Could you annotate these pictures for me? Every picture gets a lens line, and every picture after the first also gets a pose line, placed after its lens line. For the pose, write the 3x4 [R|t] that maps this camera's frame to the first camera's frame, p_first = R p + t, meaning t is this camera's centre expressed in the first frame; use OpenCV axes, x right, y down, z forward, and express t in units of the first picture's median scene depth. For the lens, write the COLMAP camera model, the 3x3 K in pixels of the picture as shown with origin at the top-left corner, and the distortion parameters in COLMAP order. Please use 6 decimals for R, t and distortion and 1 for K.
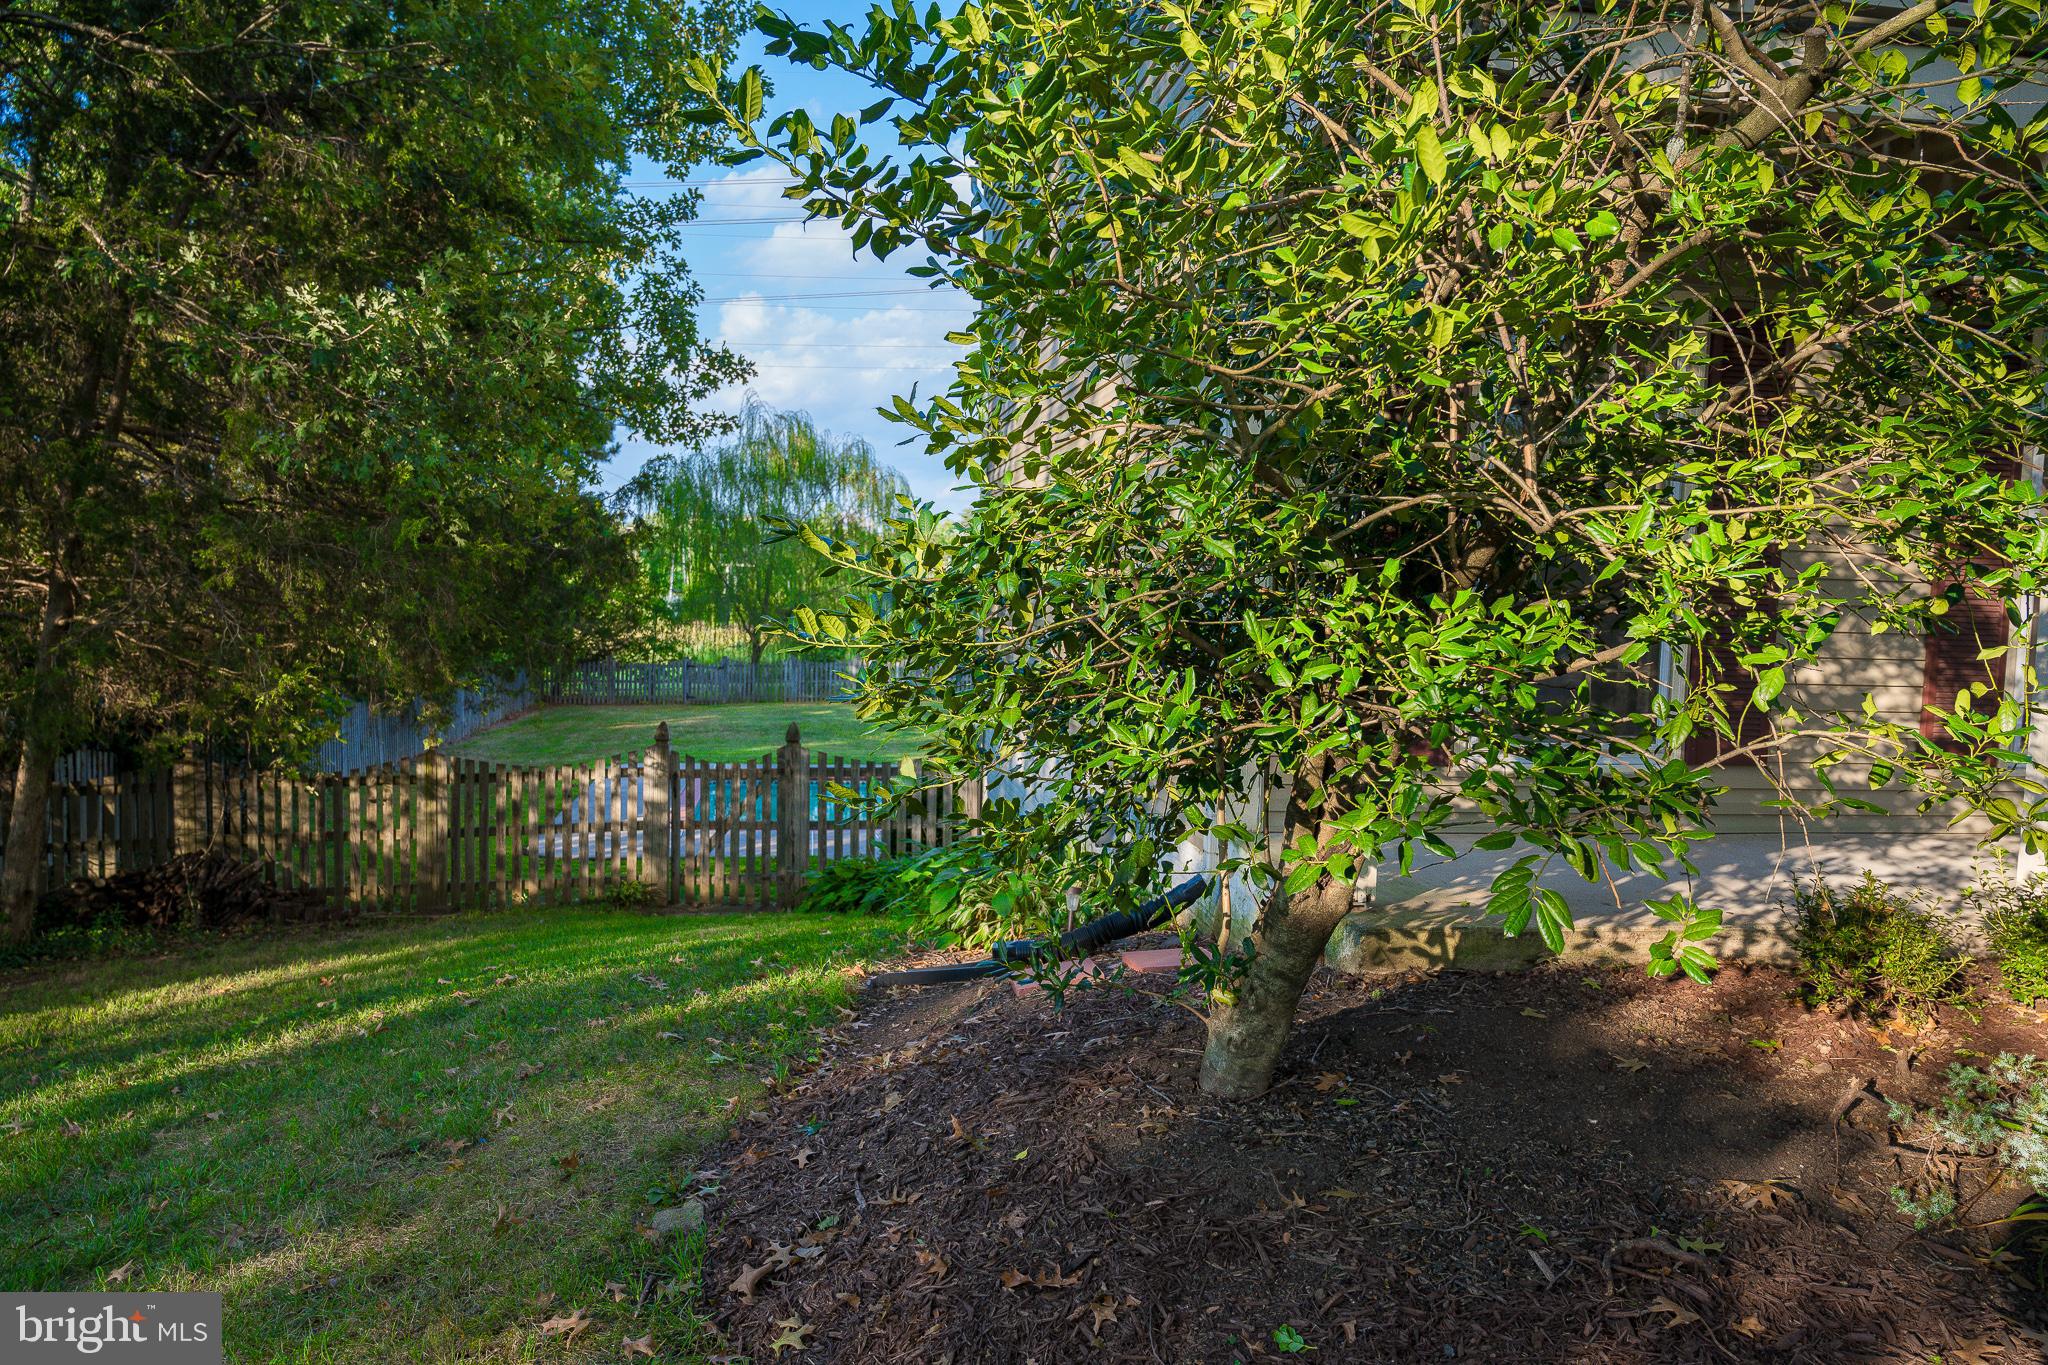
lens RADIAL K [[1415.3, 0, 1024.6], [0, 1415.3, 683.0], [0, 0, 1]] dist [-0.000652, -0.000016]
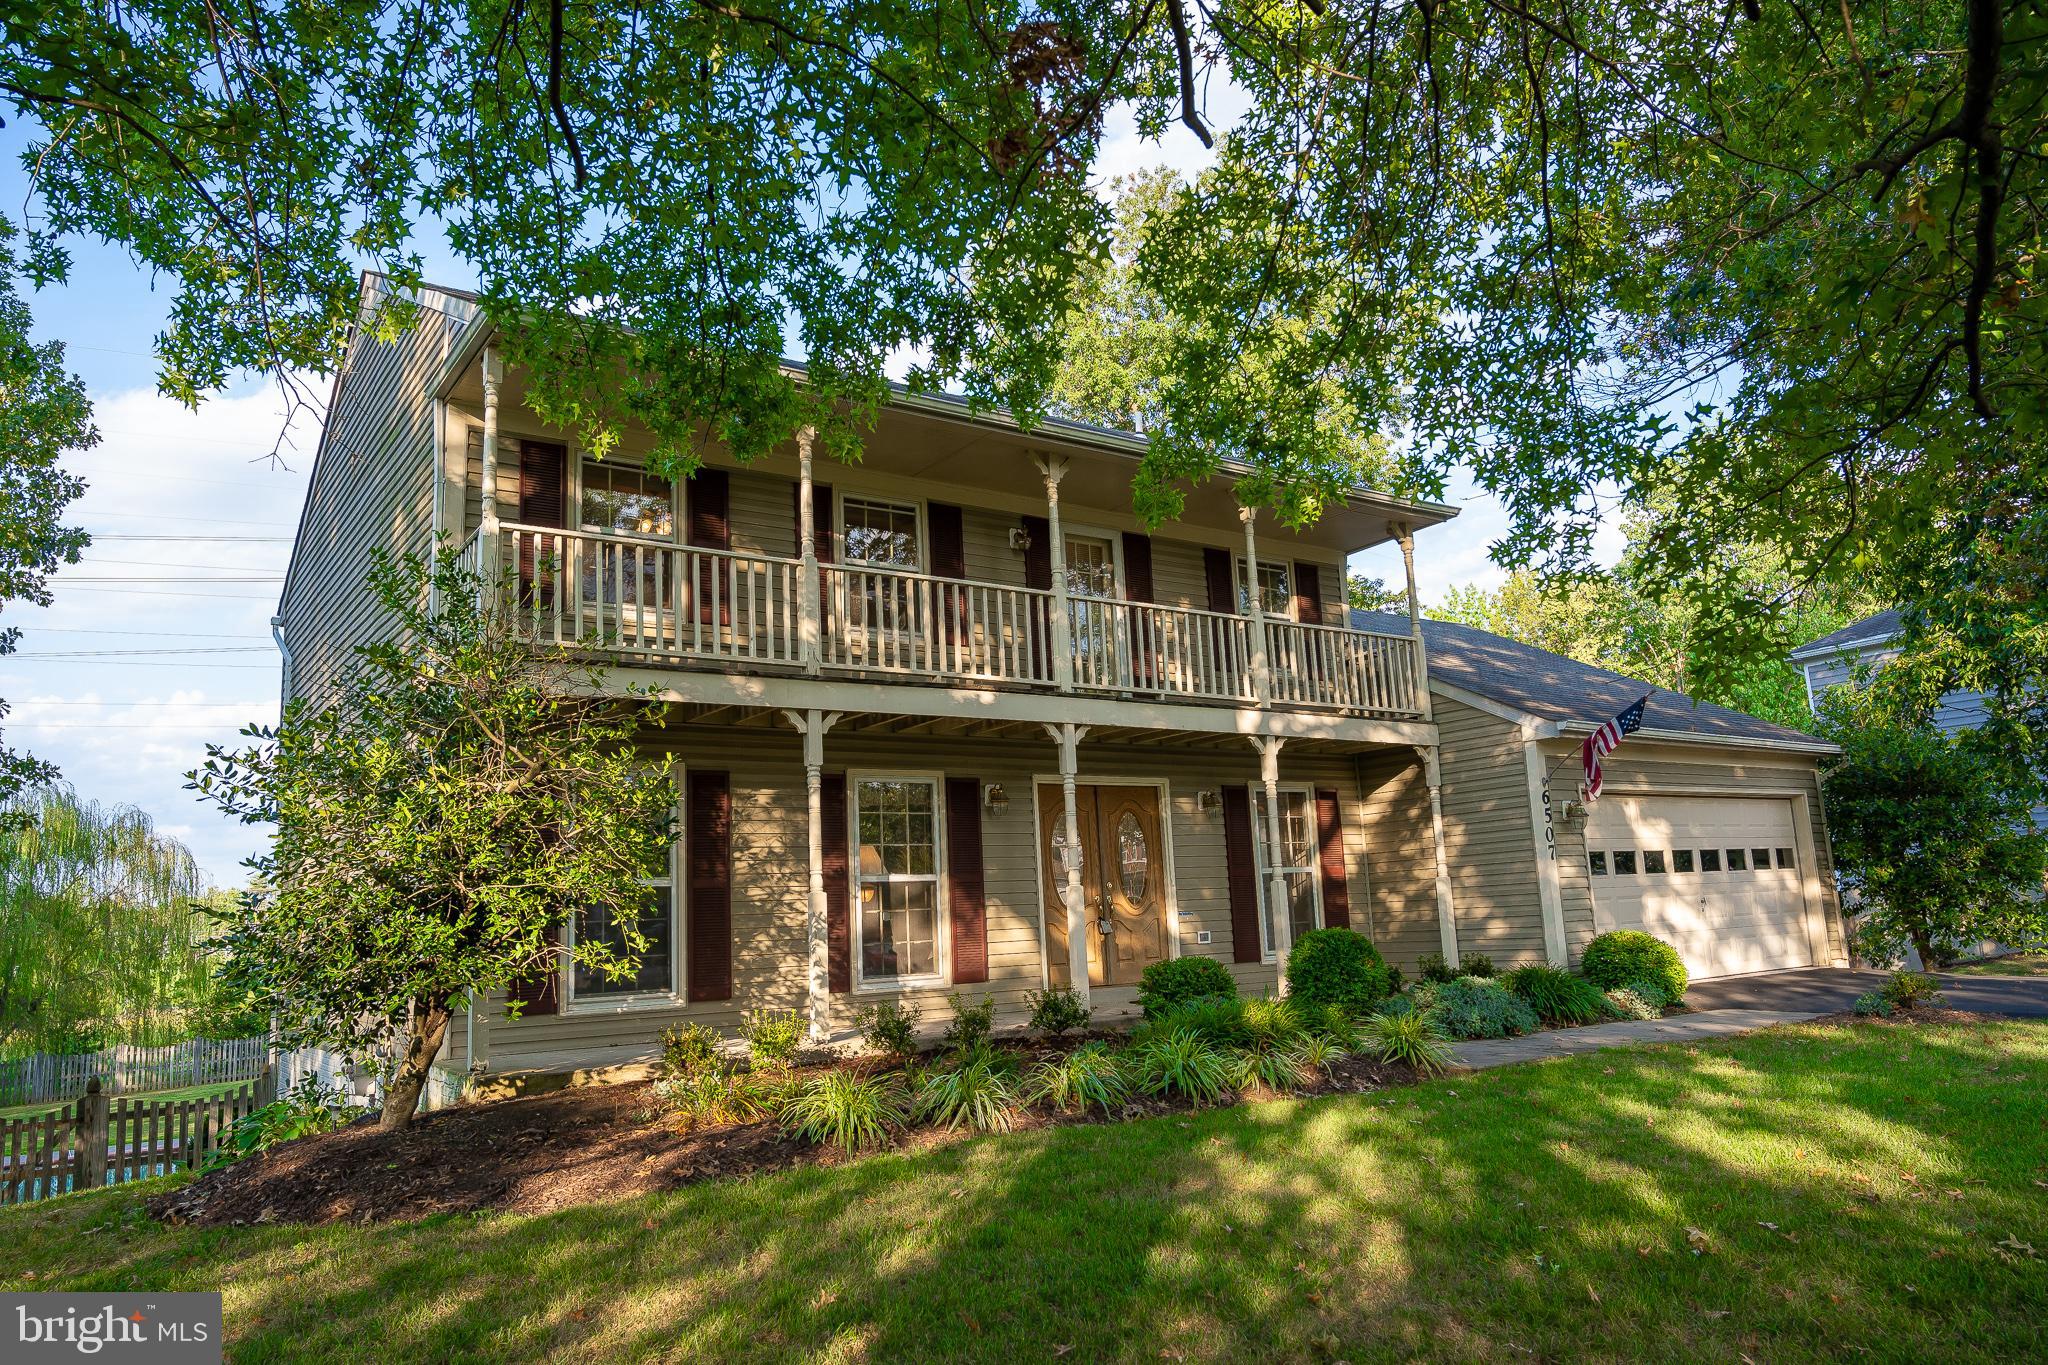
lens RADIAL K [[1365.3, 0, 1025.9], [0, 1365.3, 681.1], [0, 0, 1]] dist [0.005183, 0.003088]
pose [[0.893240, 0.008562, 0.449499, 0.010340], [0.102140, 0.969809, -0.221443, 0.034233], [-0.437825, 0.243714, 0.865398, -0.334588]]
